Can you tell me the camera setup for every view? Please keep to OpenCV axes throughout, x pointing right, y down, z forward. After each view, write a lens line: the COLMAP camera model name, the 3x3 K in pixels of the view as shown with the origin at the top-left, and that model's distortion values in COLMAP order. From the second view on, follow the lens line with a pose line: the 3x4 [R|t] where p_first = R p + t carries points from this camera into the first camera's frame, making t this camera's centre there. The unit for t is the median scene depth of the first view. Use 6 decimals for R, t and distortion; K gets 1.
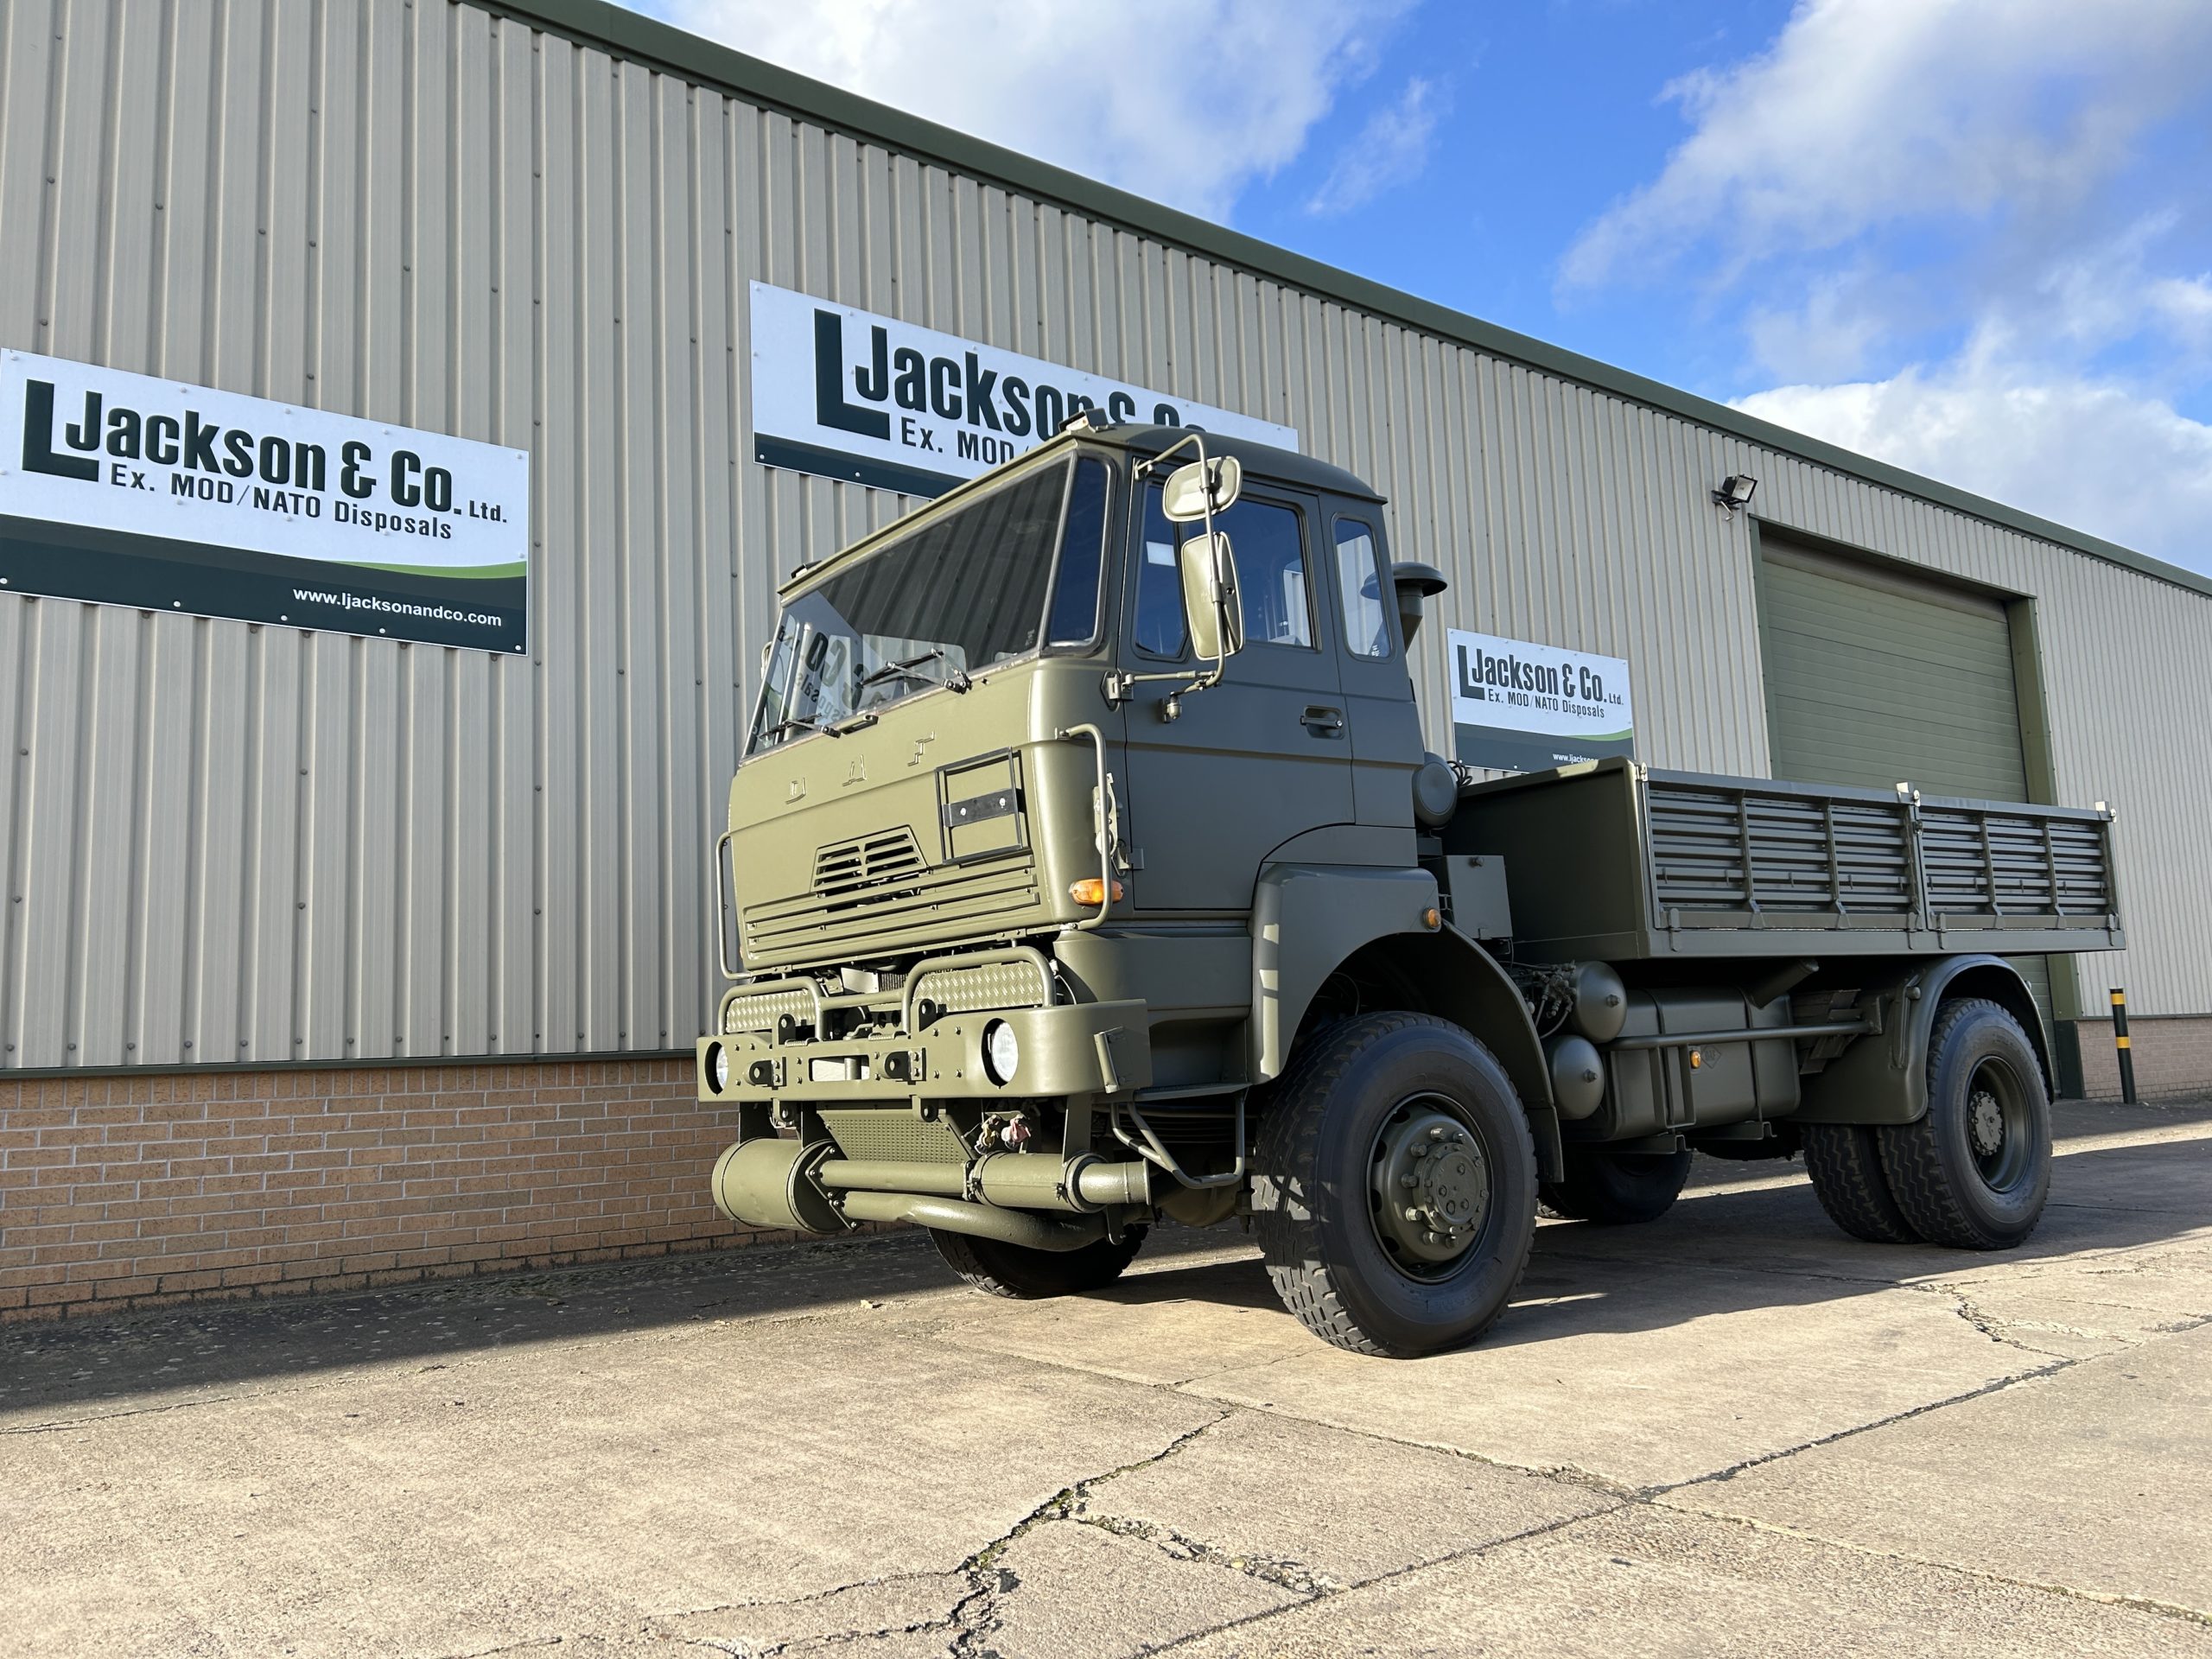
lens RADIAL K [[1651.9, 0, 1094.5], [0, 1651.9, 854.1], [0, 0, 1]] dist [0.070623, -0.075705]
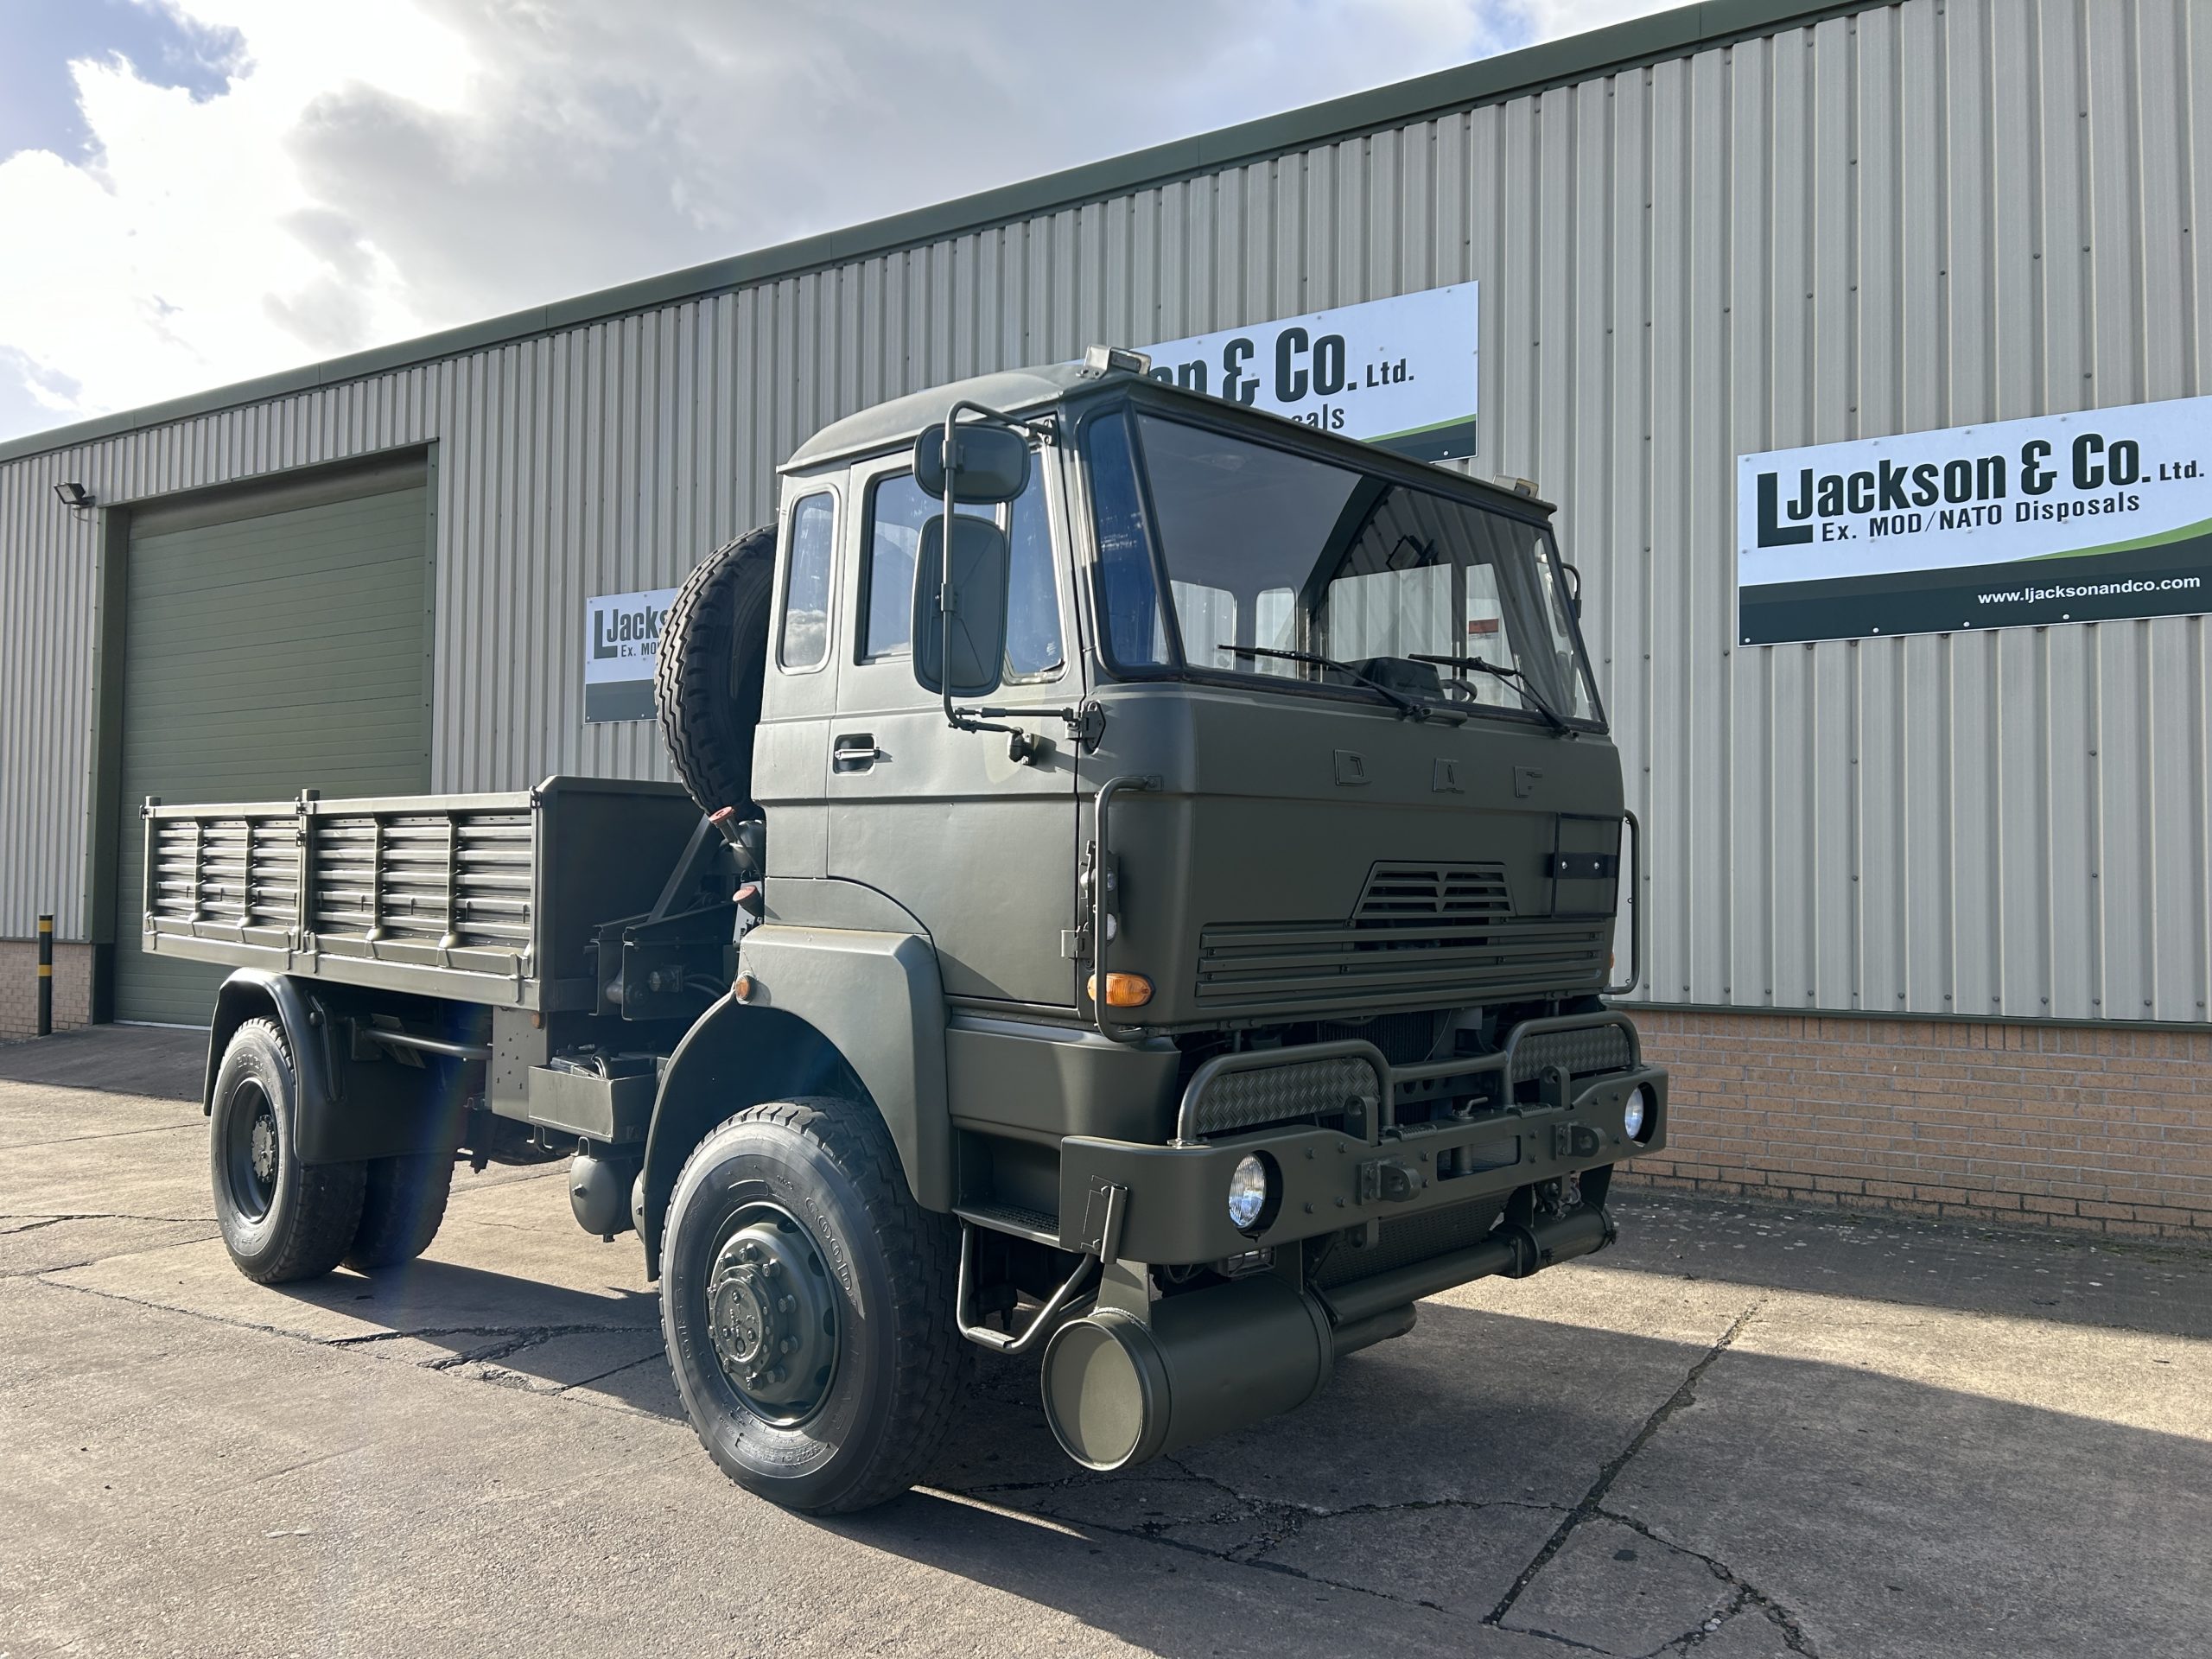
lens RADIAL K [[1667.8, 0, 1099.2], [0, 1667.8, 844.2], [0, 0, 1]] dist [0.028171, -0.012215]
pose [[0.365602, 0.010024, -0.930717, 1.186277], [0.093863, 0.994447, 0.047581, -0.042330], [0.926026, -0.104756, 0.362631, 0.681736]]
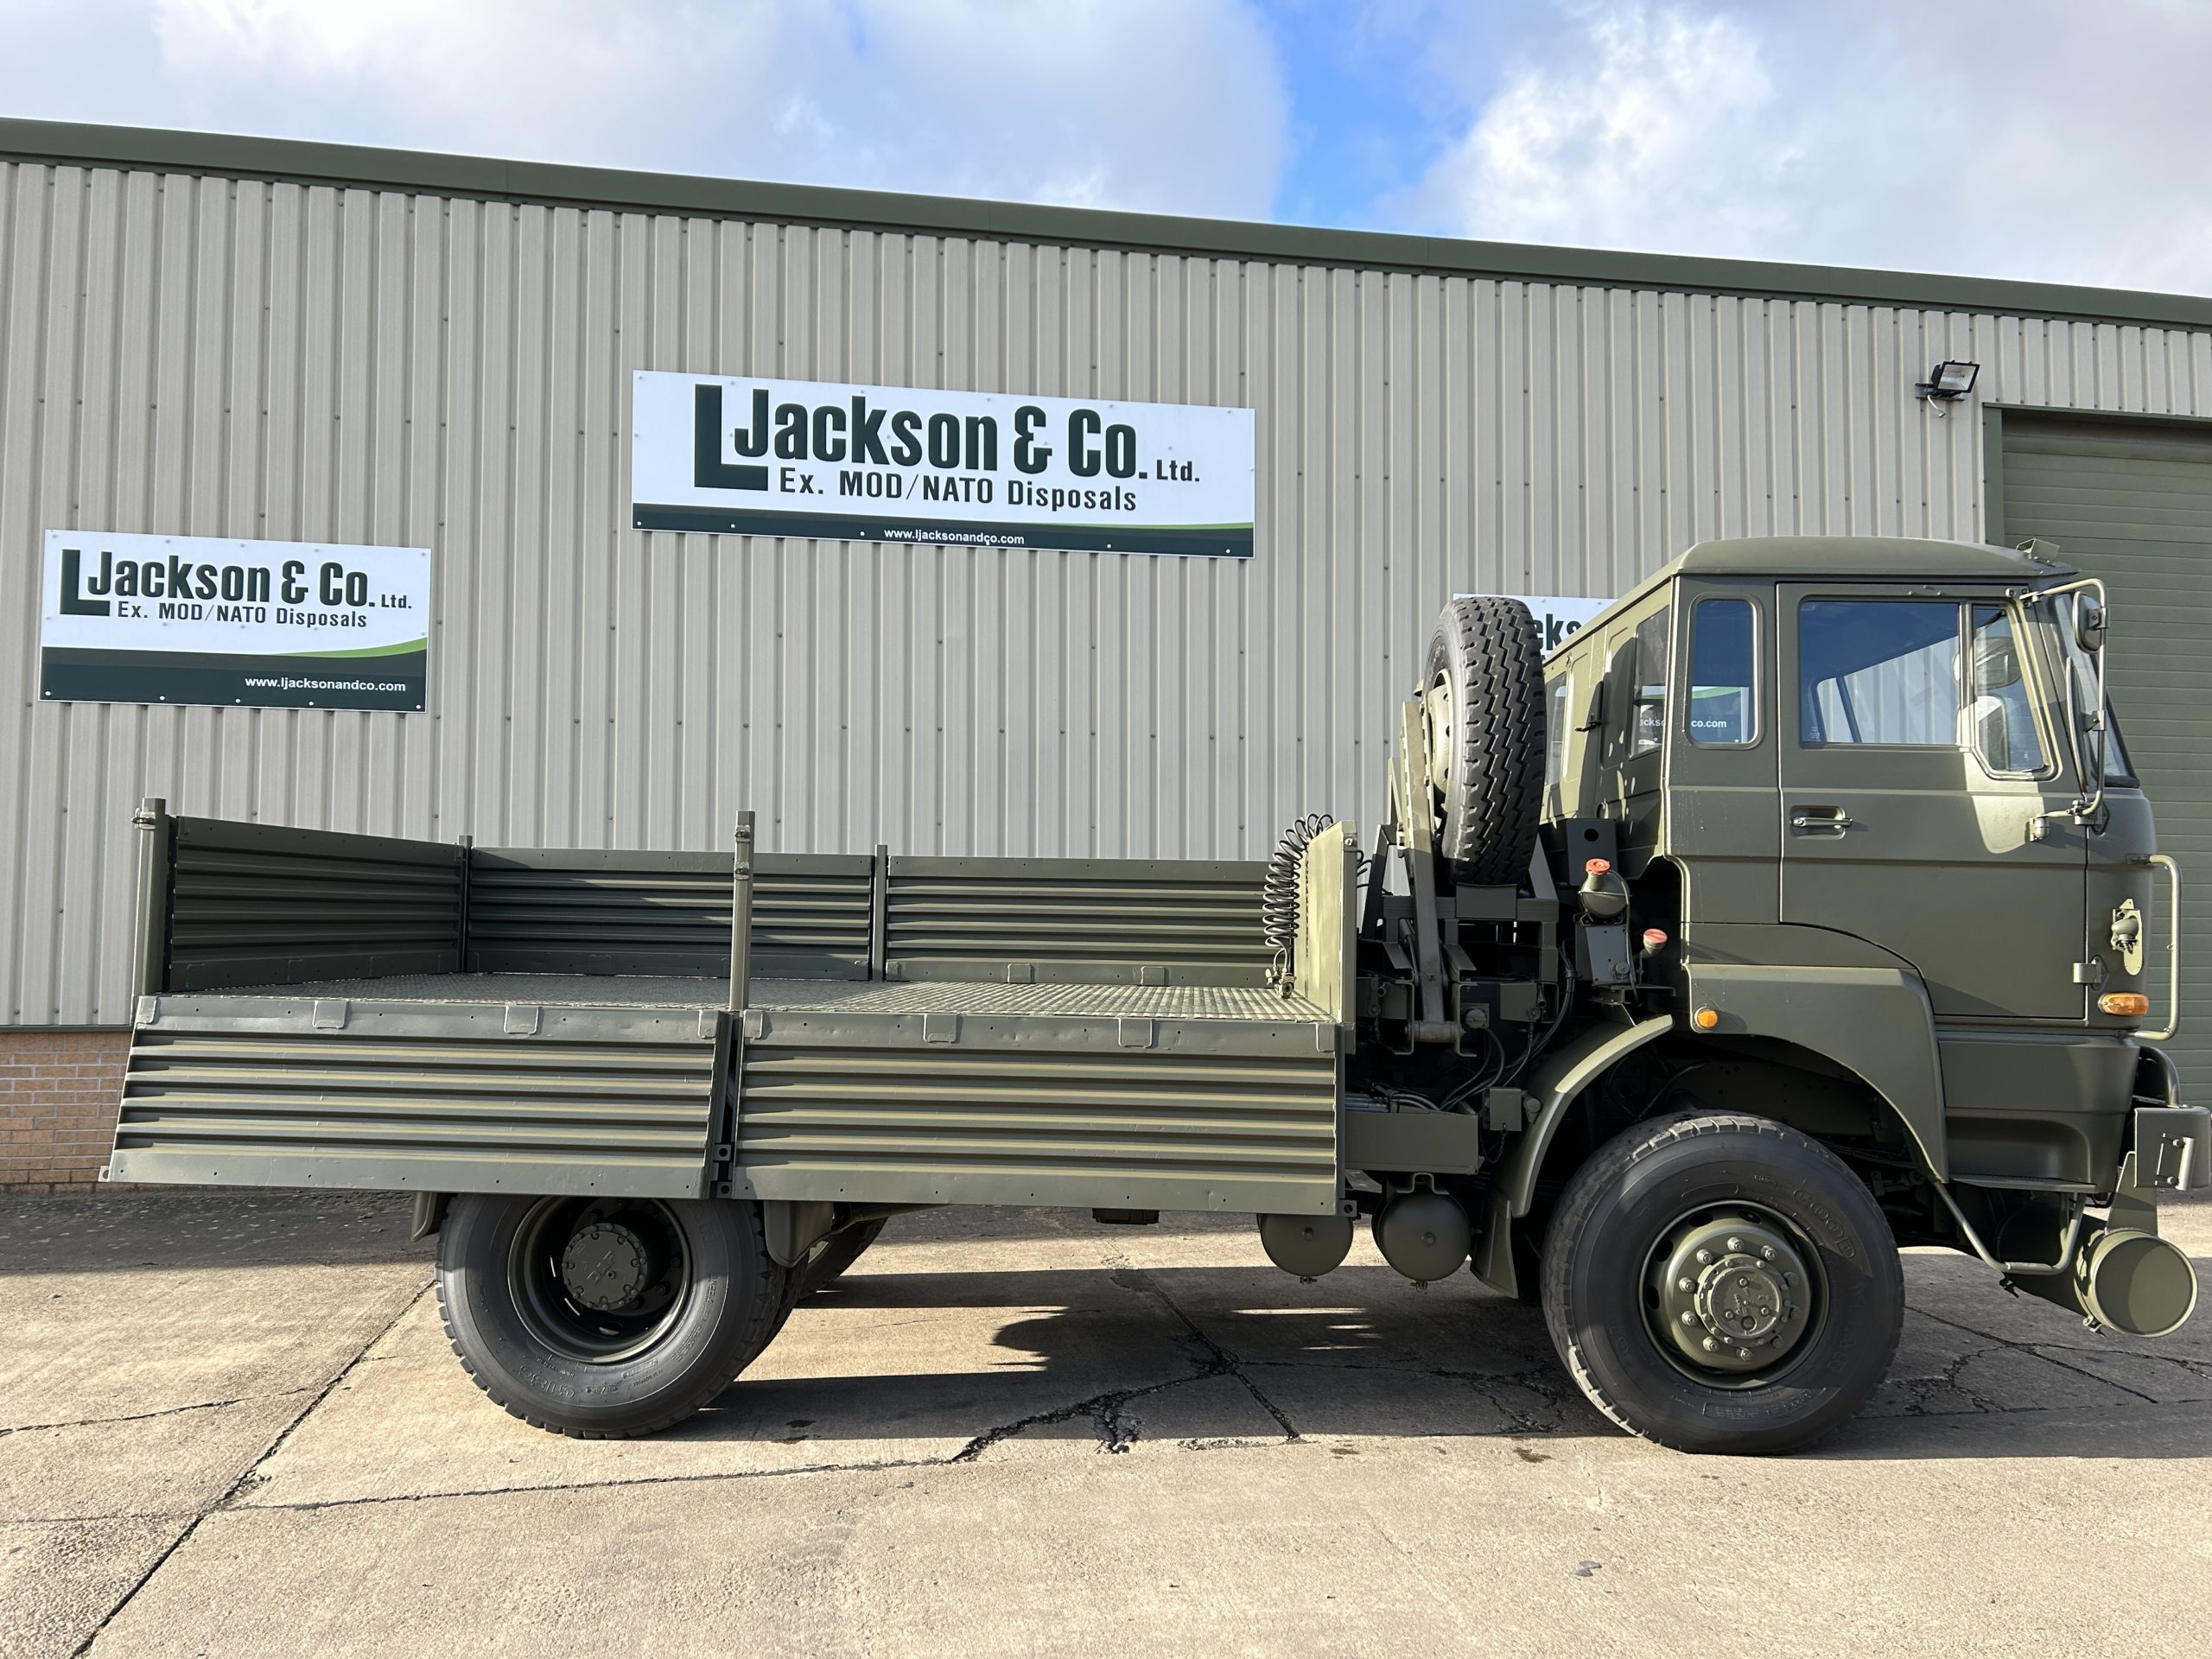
lens RADIAL K [[1650.9, 0, 1112.9], [0, 1650.9, 857.0], [0, 0, 1]] dist [0.070424, -0.076560]
pose [[0.893812, 0.018566, -0.448057, 0.695575], [0.019745, 0.996544, 0.080683, -0.099452], [0.448006, -0.080962, 0.890357, 0.083124]]
